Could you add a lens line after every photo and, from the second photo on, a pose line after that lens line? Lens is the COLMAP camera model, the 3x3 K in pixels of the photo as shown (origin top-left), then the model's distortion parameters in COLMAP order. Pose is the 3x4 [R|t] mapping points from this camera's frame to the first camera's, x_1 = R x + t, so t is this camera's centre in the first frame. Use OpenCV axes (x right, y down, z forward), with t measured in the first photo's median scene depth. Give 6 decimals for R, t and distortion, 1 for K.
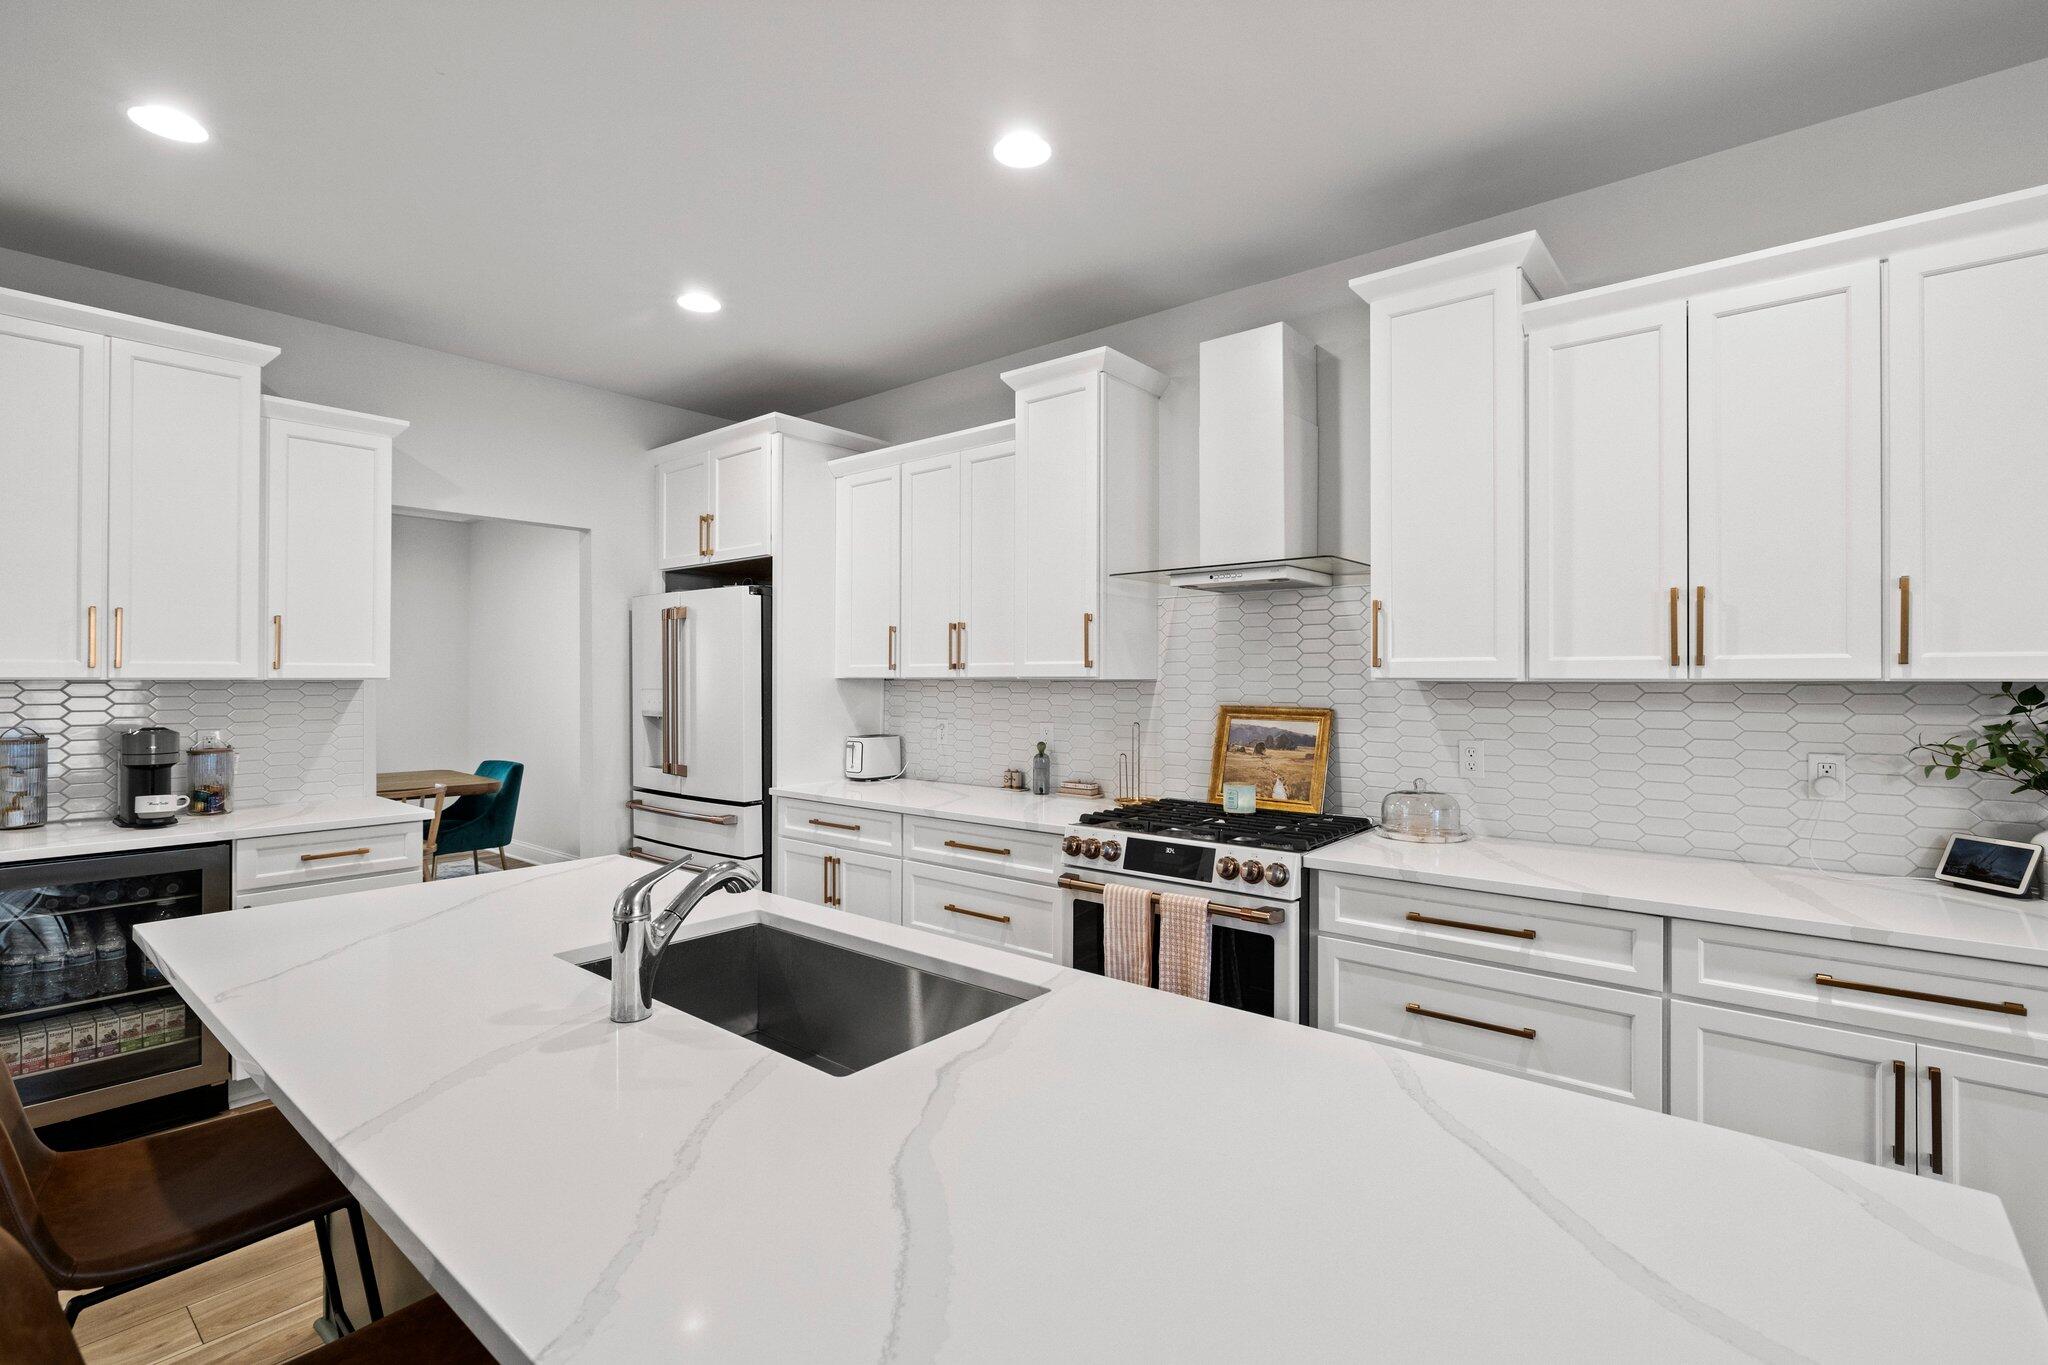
lens RADIAL K [[927.3, 0, 1023.8], [0, 927.3, 675.0], [0, 0, 1]] dist [-0.009752, 0.000117]
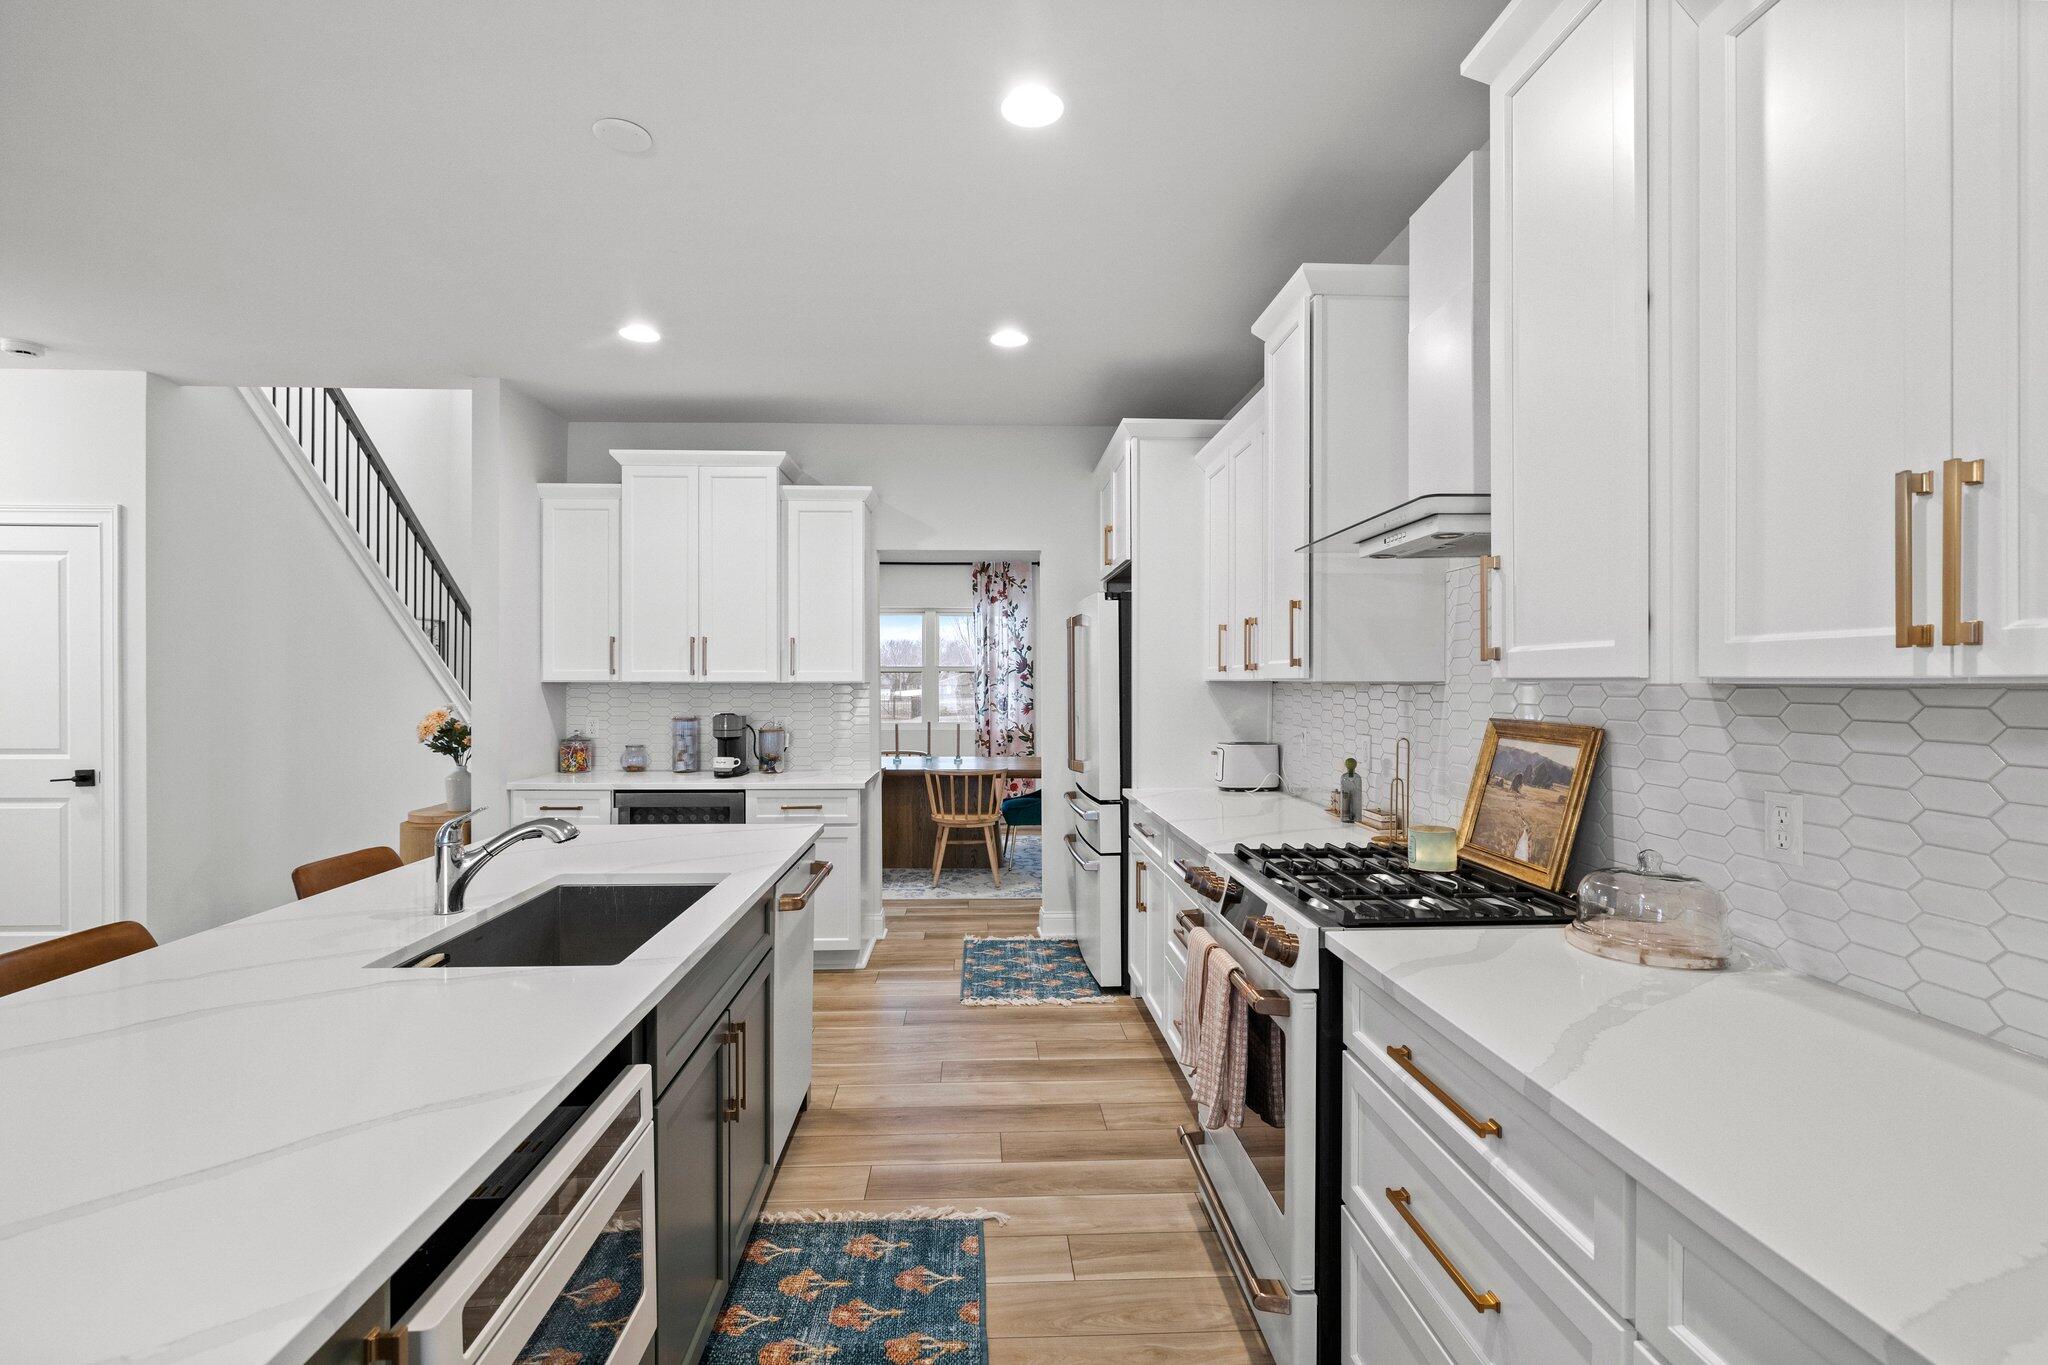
lens RADIAL K [[949.1, 0, 1024.0], [0, 949.1, 682.5], [0, 0, 1]] dist [-0.000543, -0.000369]
pose [[0.677324, -0.000552, -0.735684, 0.528674], [0.003589, 0.999990, 0.002553, 0.002822], [0.735676, -0.004370, 0.677320, 0.268521]]
